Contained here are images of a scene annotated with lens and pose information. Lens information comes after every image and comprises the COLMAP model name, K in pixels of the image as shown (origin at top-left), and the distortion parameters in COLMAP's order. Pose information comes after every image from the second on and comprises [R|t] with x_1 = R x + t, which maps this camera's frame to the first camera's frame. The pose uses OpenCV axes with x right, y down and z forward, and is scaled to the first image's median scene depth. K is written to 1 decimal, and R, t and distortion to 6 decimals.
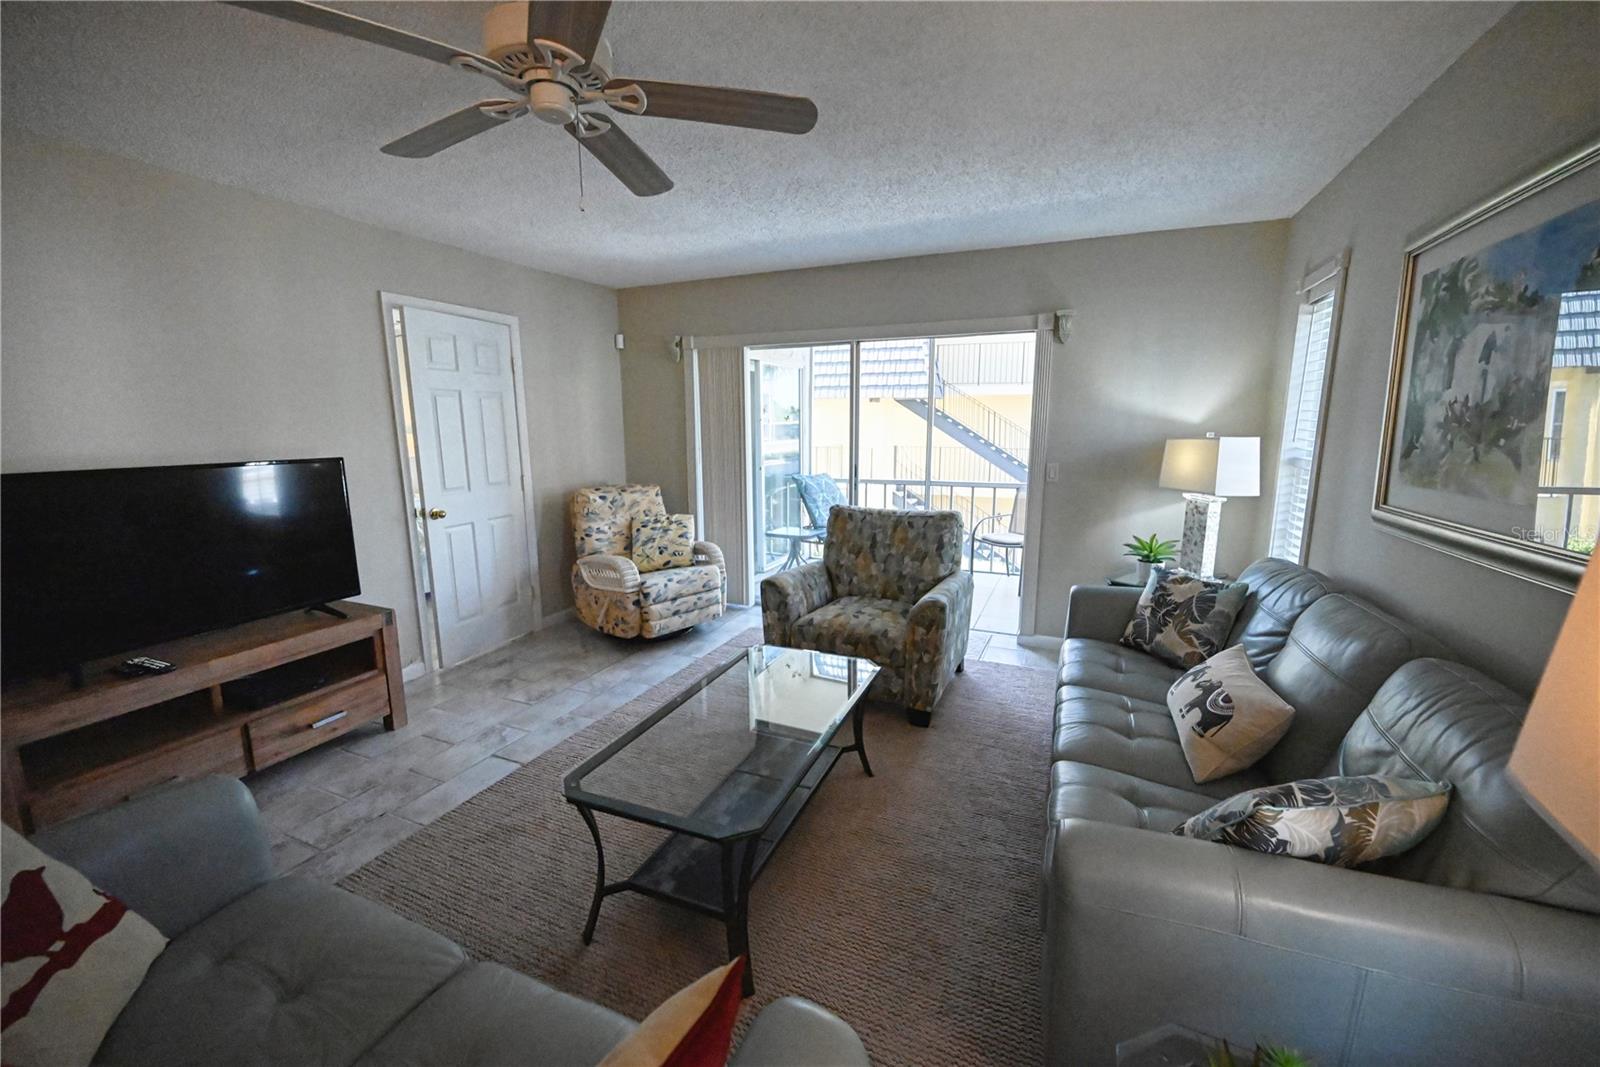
lens RADIAL K [[628.3, 0, 801.6], [0, 628.3, 533.5], [0, 0, 1]] dist [-0.000414, 0.000008]
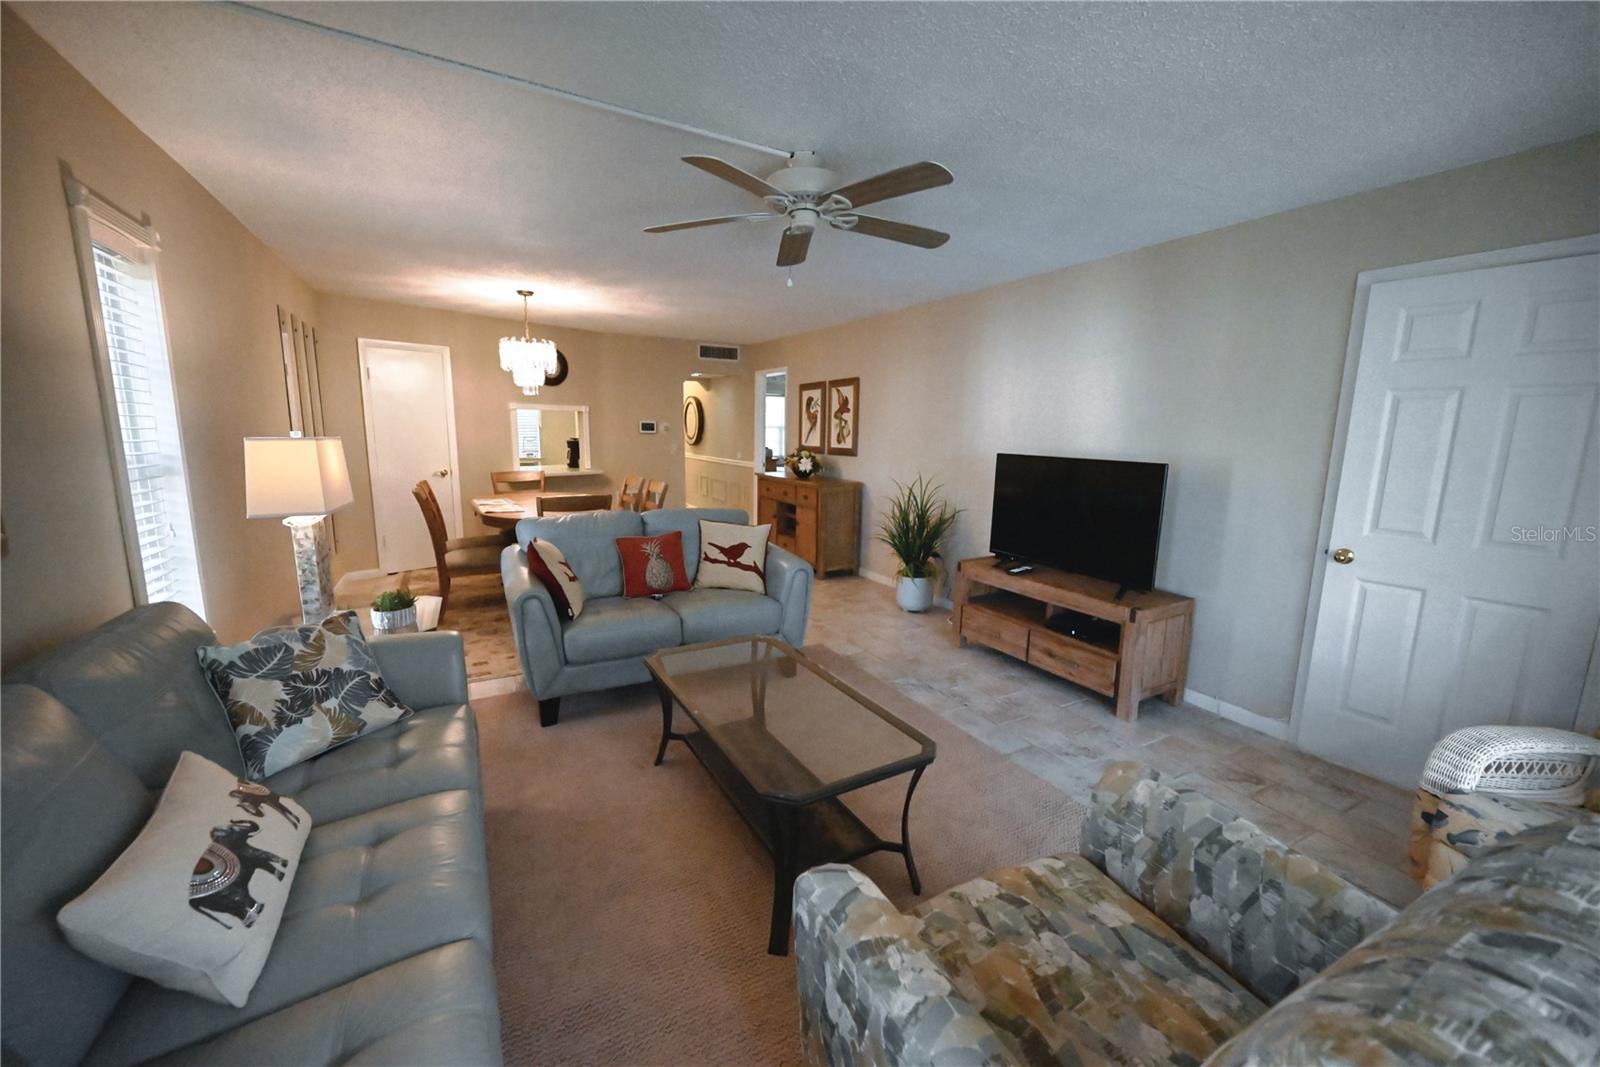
lens RADIAL K [[628.3, 0, 801.6], [0, 628.3, 533.5], [0, 0, 1]] dist [-0.000414, 0.000008]
pose [[-0.604560, 0.127097, -0.786355, 0.485244], [-0.160290, 0.947584, 0.276389, -0.195041], [0.780266, 0.293139, -0.552499, 1.100989]]
